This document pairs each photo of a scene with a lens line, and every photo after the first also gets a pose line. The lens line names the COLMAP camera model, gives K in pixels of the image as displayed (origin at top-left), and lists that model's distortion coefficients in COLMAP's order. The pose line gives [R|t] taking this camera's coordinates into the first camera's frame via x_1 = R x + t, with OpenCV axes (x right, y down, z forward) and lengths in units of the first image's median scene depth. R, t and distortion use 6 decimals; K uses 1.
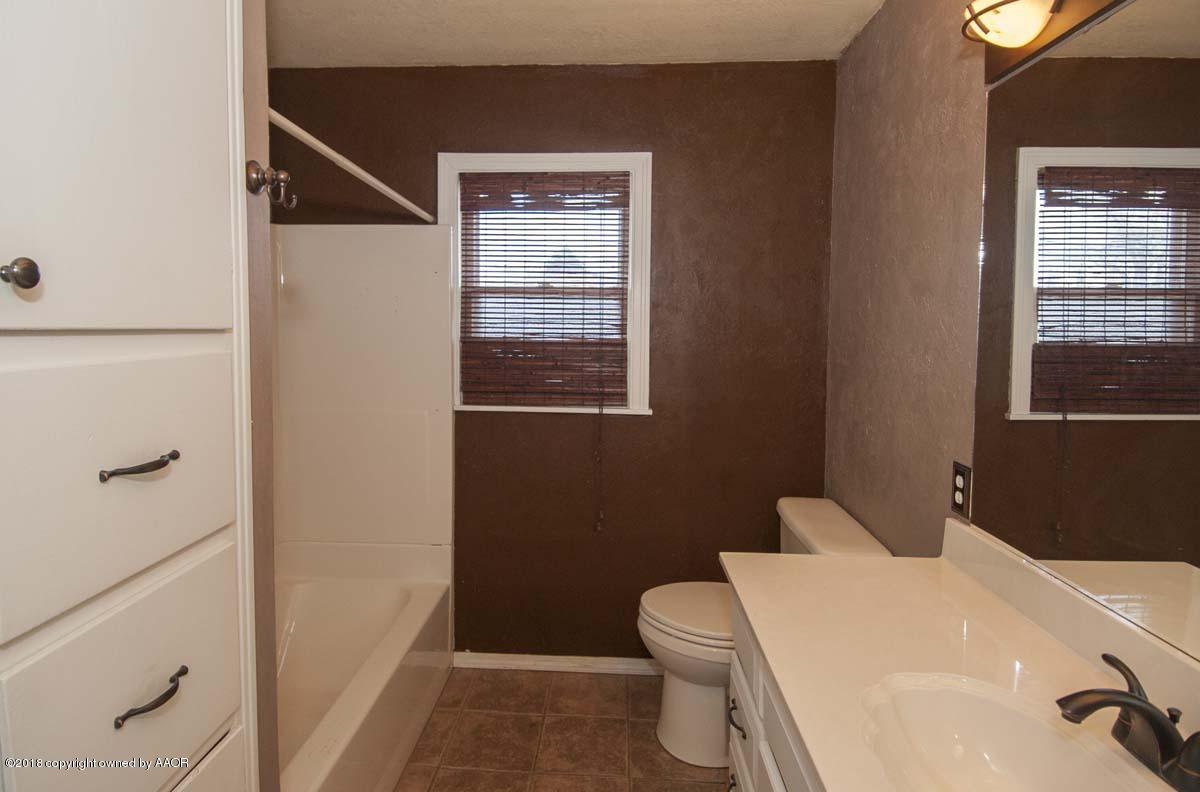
lens RADIAL K [[635.6, 0, 595.1], [0, 635.6, 368.7], [0, 0, 1]] dist [0.047959, -0.056927]
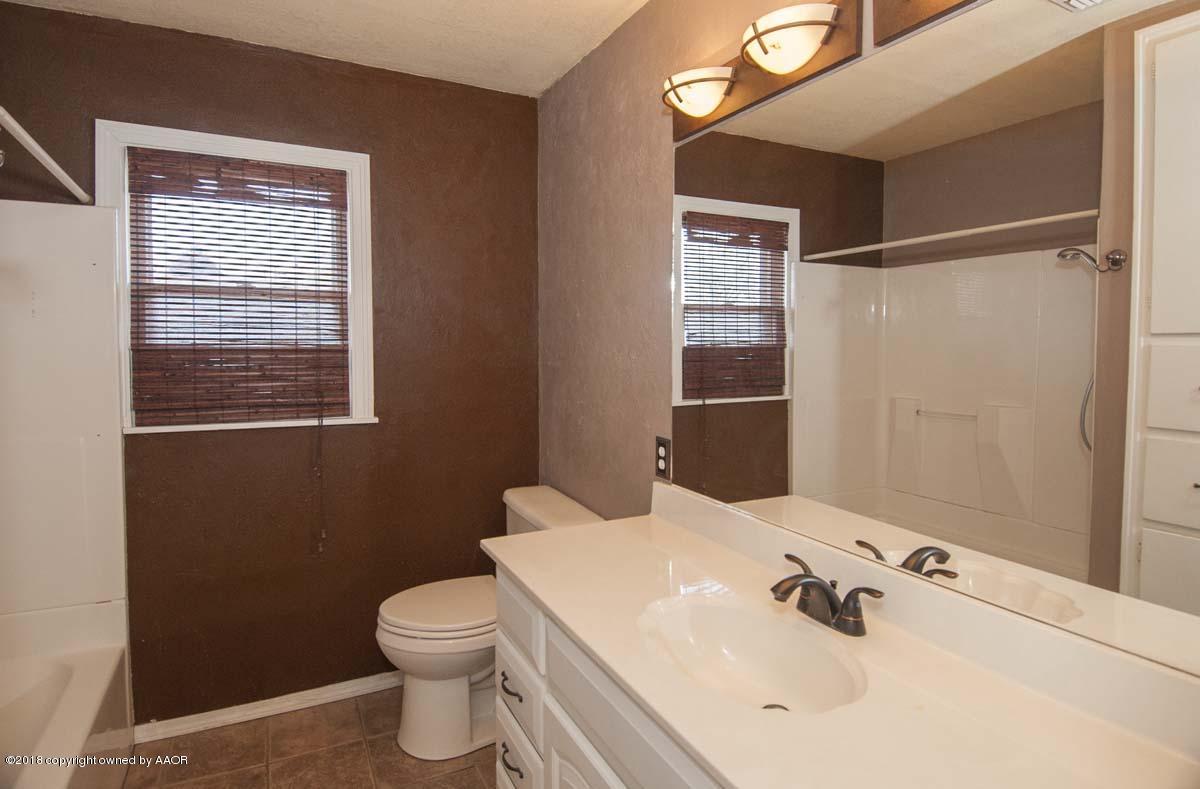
lens RADIAL K [[624.9, 0, 598.3], [0, 624.9, 374.7], [0, 0, 1]] dist [0.044286, -0.055039]
pose [[0.862464, -0.030698, 0.505187, -0.106026], [0.037222, 0.999303, -0.002823, 0.014652], [-0.504748, 0.021239, 0.863006, -0.005110]]
